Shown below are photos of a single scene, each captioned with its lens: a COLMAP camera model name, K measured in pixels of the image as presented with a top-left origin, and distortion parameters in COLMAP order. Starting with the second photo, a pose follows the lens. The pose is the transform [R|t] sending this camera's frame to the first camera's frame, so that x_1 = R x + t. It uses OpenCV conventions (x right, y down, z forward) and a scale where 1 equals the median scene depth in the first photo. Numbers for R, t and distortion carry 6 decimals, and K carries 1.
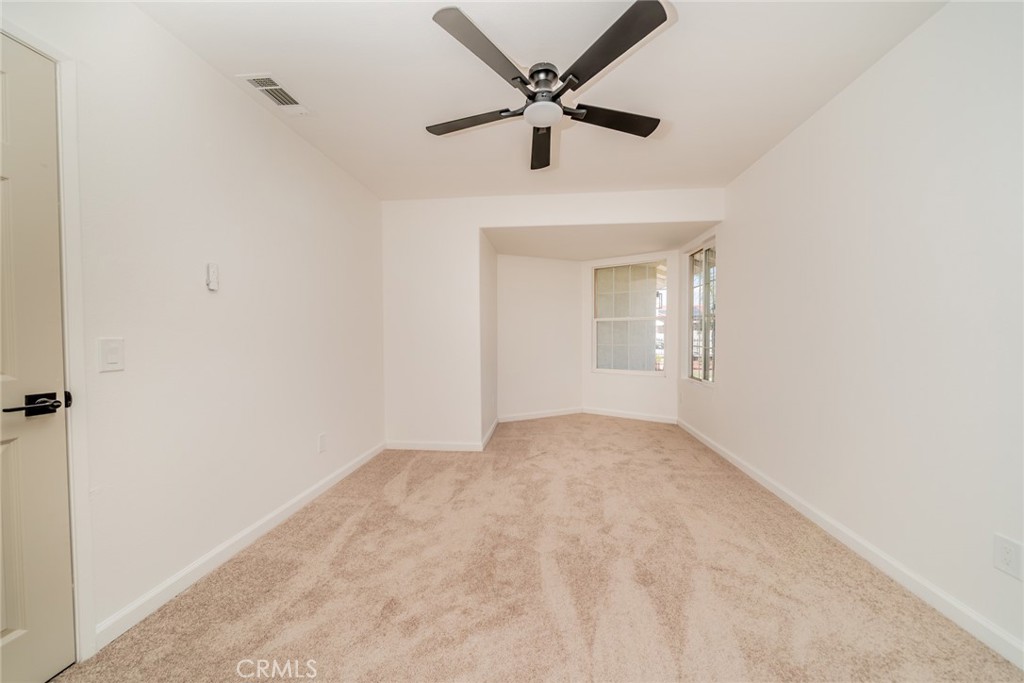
lens RADIAL K [[347.7, 0, 490.1], [0, 347.7, 338.7], [0, 0, 1]] dist [-0.009429, -0.000562]
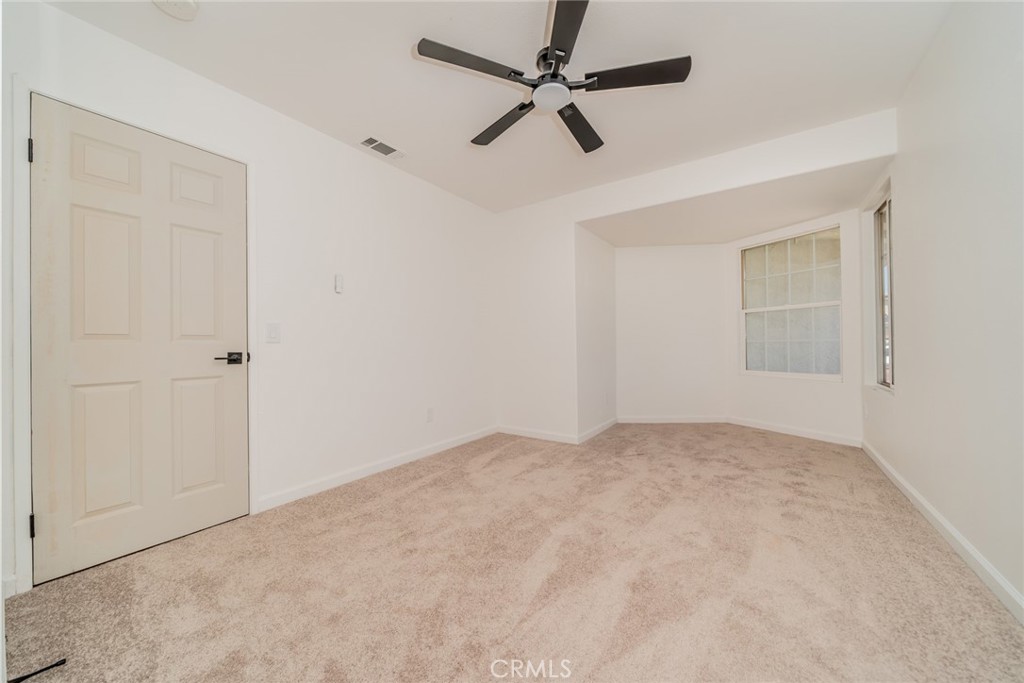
lens RADIAL K [[347.7, 0, 531.3], [0, 347.7, 342.8], [0, 0, 1]] dist [-0.009429, -0.000562]
pose [[0.885678, -0.009560, -0.464201, 0.434860], [-0.002236, 0.999689, -0.024854, 0.077577], [0.464294, 0.023051, 0.885381, 0.066806]]
